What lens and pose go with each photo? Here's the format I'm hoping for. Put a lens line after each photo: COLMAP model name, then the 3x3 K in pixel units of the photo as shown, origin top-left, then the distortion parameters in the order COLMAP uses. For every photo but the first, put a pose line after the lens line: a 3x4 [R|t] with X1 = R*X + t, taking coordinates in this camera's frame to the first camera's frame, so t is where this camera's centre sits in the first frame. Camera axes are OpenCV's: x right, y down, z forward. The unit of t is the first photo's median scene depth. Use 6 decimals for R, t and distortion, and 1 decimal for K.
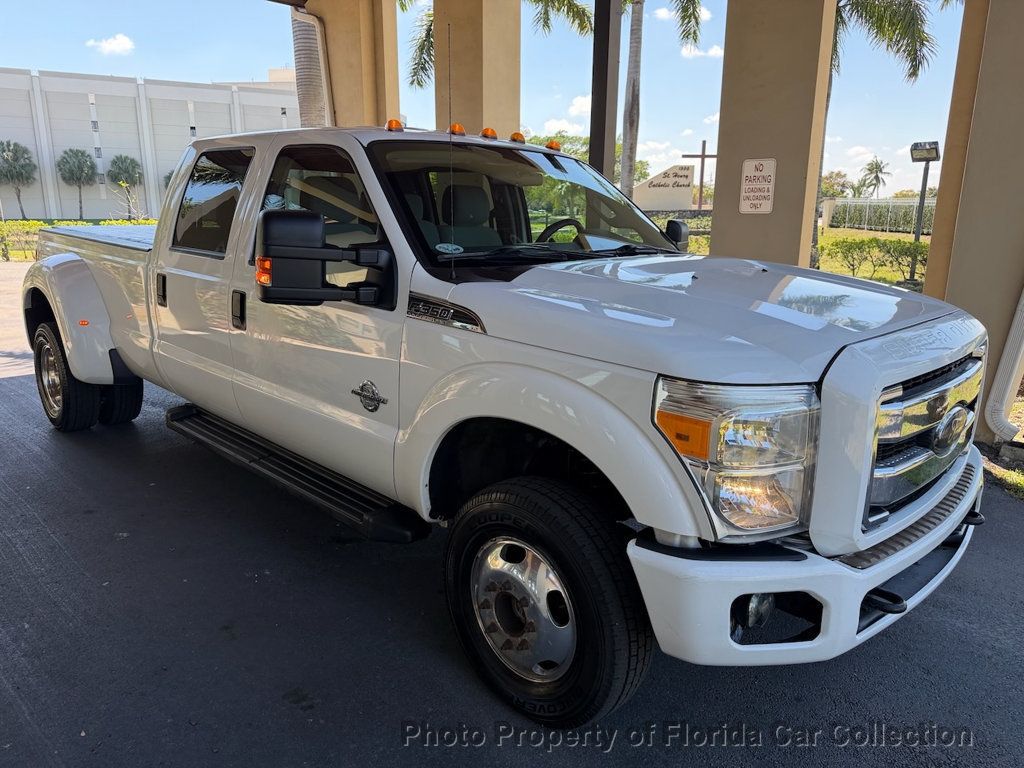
lens RADIAL K [[713.2, 0, 509.1], [0, 713.2, 383.2], [0, 0, 1]] dist [0.047745, -0.064444]
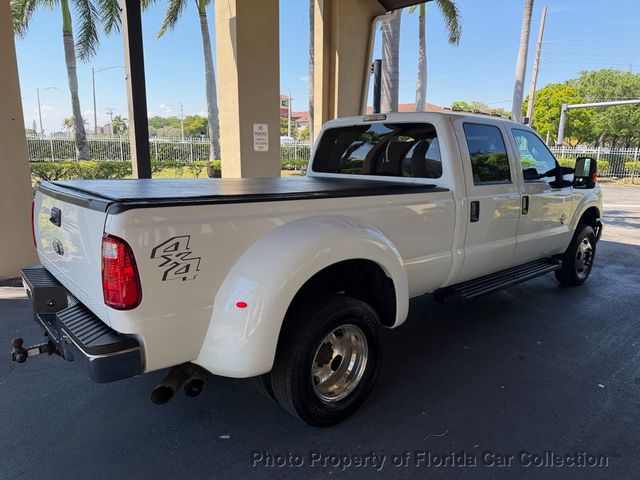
lens RADIAL K [[452.1, 0, 320.0], [0, 452.1, 240.0], [0, 0, 1]] dist [0.086520, -0.128106]
pose [[0.082692, -0.208955, 0.974423, -0.920500], [0.222270, 0.957009, 0.186358, -0.204216], [-0.971472, 0.201174, 0.125582, 0.753536]]
